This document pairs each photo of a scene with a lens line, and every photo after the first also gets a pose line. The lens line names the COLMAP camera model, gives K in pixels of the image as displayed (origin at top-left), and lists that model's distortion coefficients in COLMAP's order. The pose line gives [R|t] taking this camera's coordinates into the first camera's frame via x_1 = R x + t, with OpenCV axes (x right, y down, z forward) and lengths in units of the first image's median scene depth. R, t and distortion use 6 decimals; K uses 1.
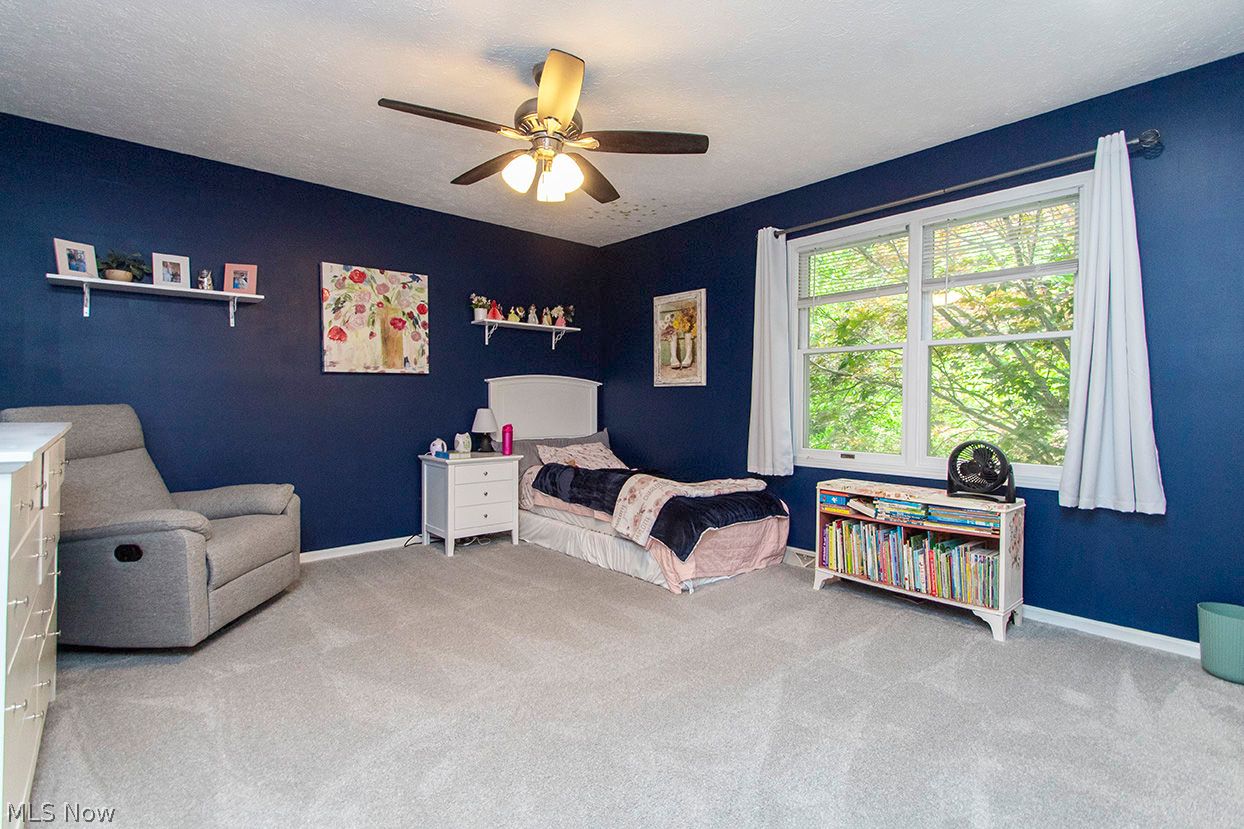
lens RADIAL K [[579.1, 0, 613.4], [0, 579.1, 406.8], [0, 0, 1]] dist [0.000815, 0.000513]
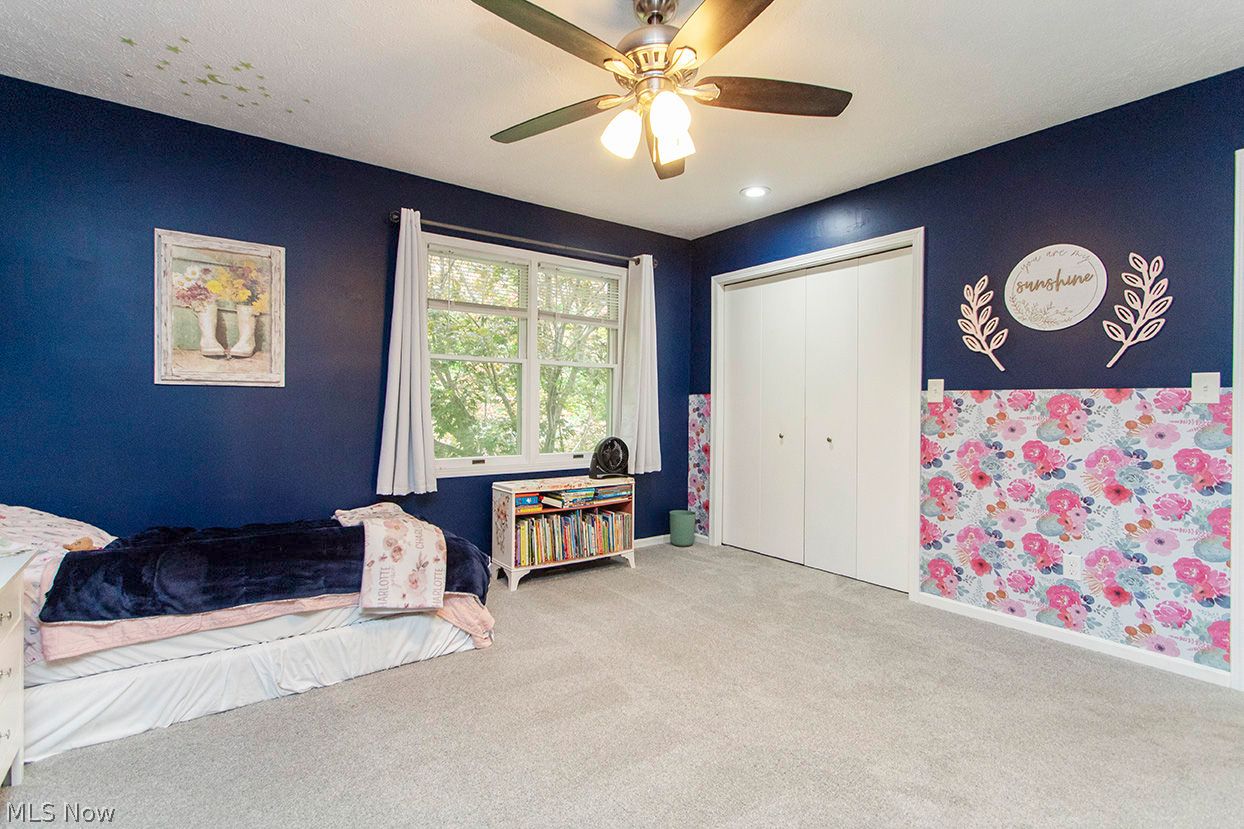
lens RADIAL K [[579.1, 0, 612.6], [0, 579.1, 409.5], [0, 0, 1]] dist [0.000815, 0.000513]
pose [[0.093499, -0.008649, 0.995582, -0.672473], [0.004625, 0.999955, 0.008253, -0.018069], [-0.995609, 0.003833, 0.093535, 0.728864]]
